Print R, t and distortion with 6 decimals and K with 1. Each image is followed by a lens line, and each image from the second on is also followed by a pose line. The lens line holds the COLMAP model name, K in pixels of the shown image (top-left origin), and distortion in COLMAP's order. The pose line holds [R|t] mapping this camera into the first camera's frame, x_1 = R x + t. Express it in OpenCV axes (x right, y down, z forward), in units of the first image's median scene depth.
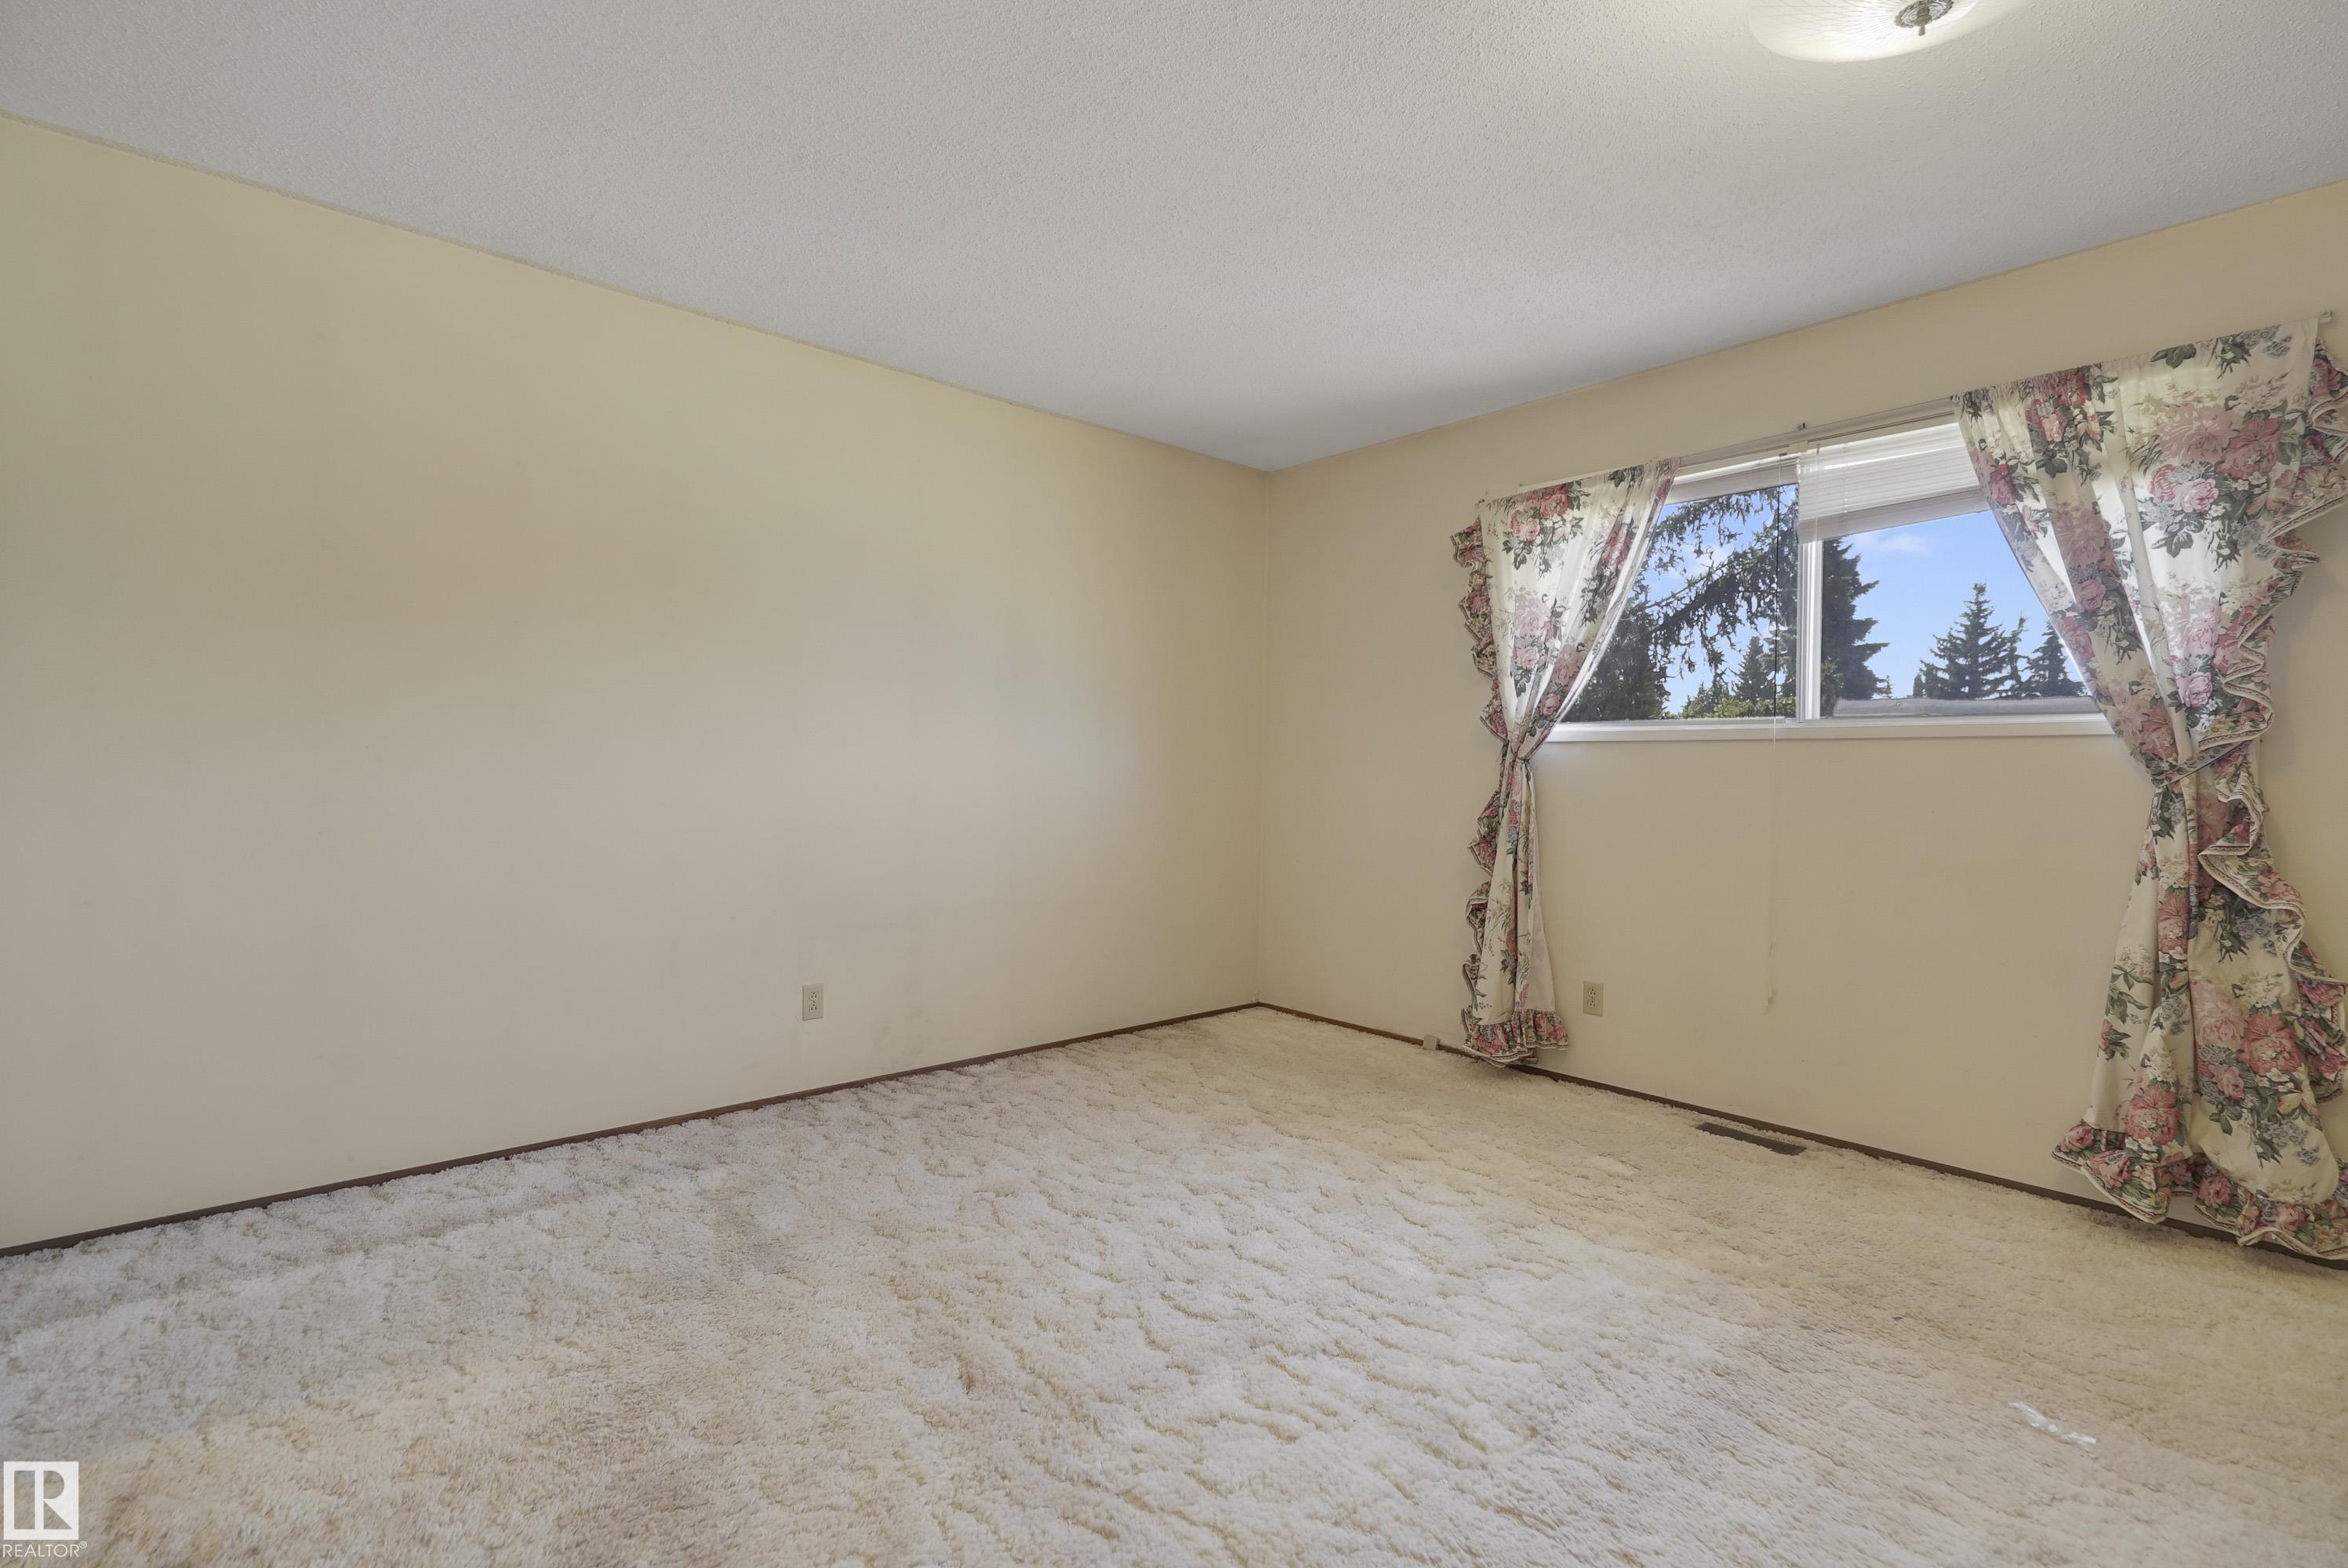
lens RADIAL K [[1097.7, 0, 1174.9], [0, 1097.7, 769.3], [0, 0, 1]] dist [-0.000890, 0.000395]
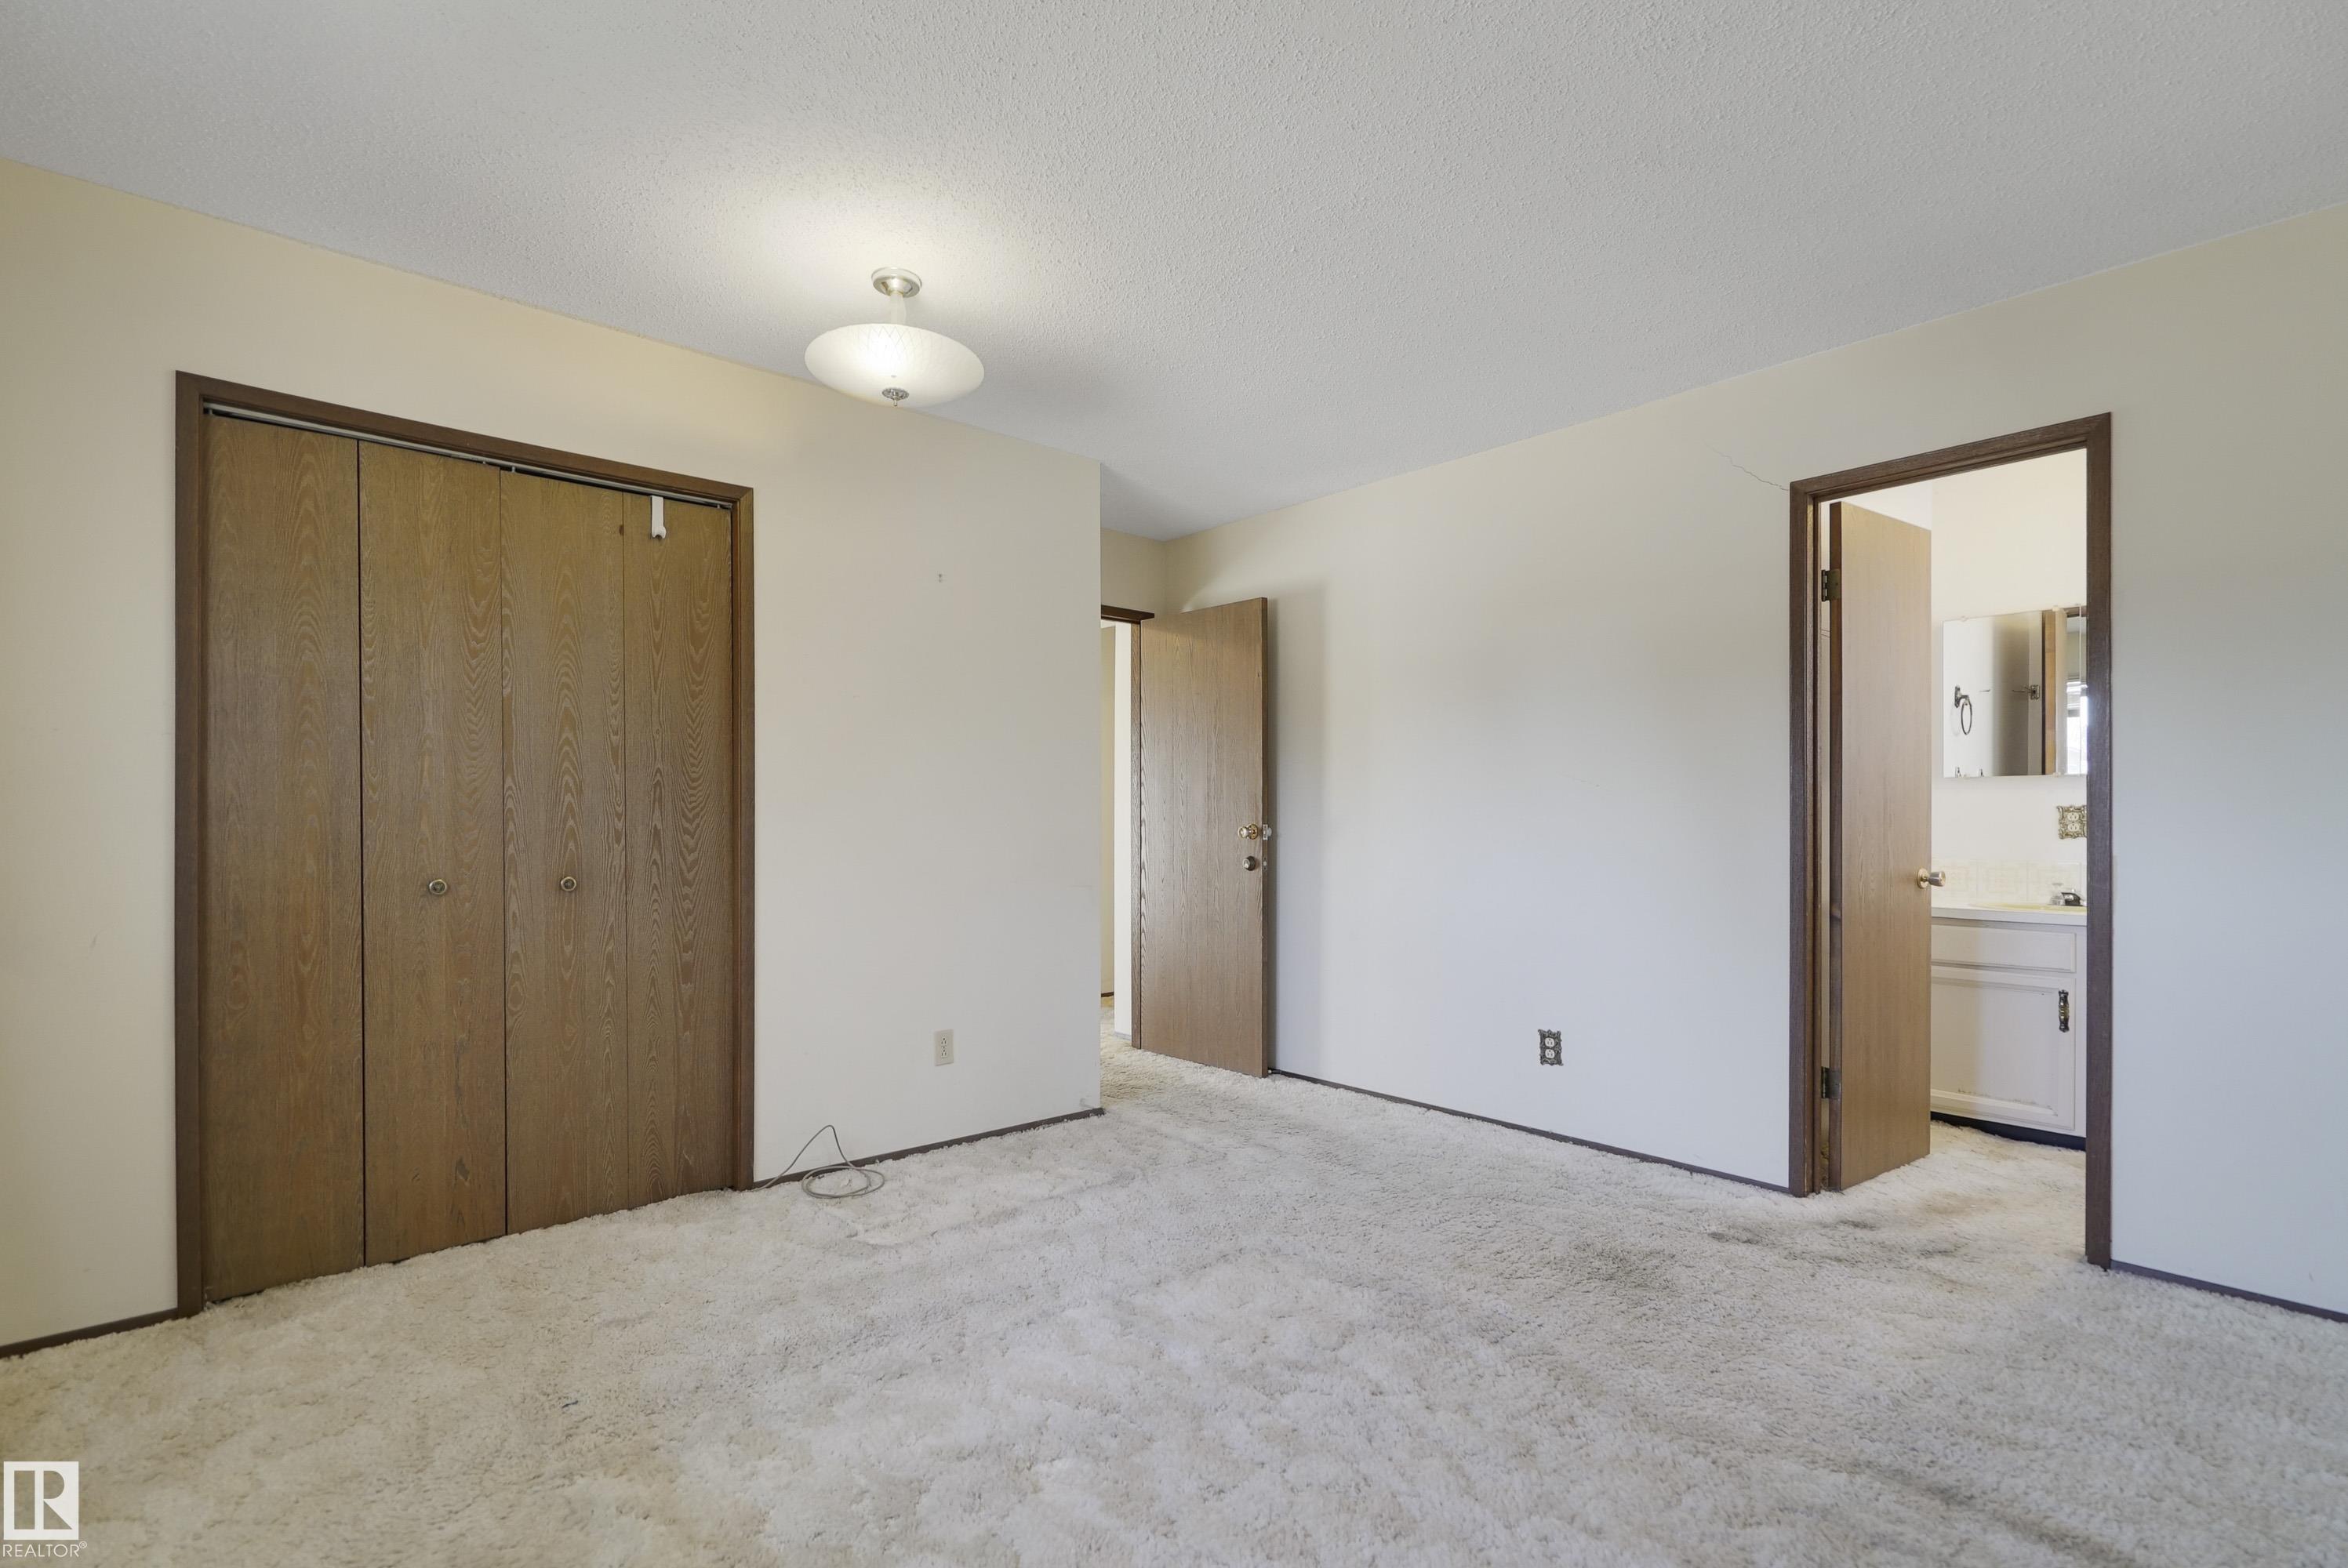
lens RADIAL K [[1070.3, 0, 1171.4], [0, 1070.3, 821.2], [0, 0, 1]] dist [0.000357, -0.000097]
pose [[-0.999905, -0.013732, -0.000670, 0.114550], [-0.013736, 0.999880, 0.007165, -0.006942], [0.000571, 0.007174, -0.999974, 1.419548]]
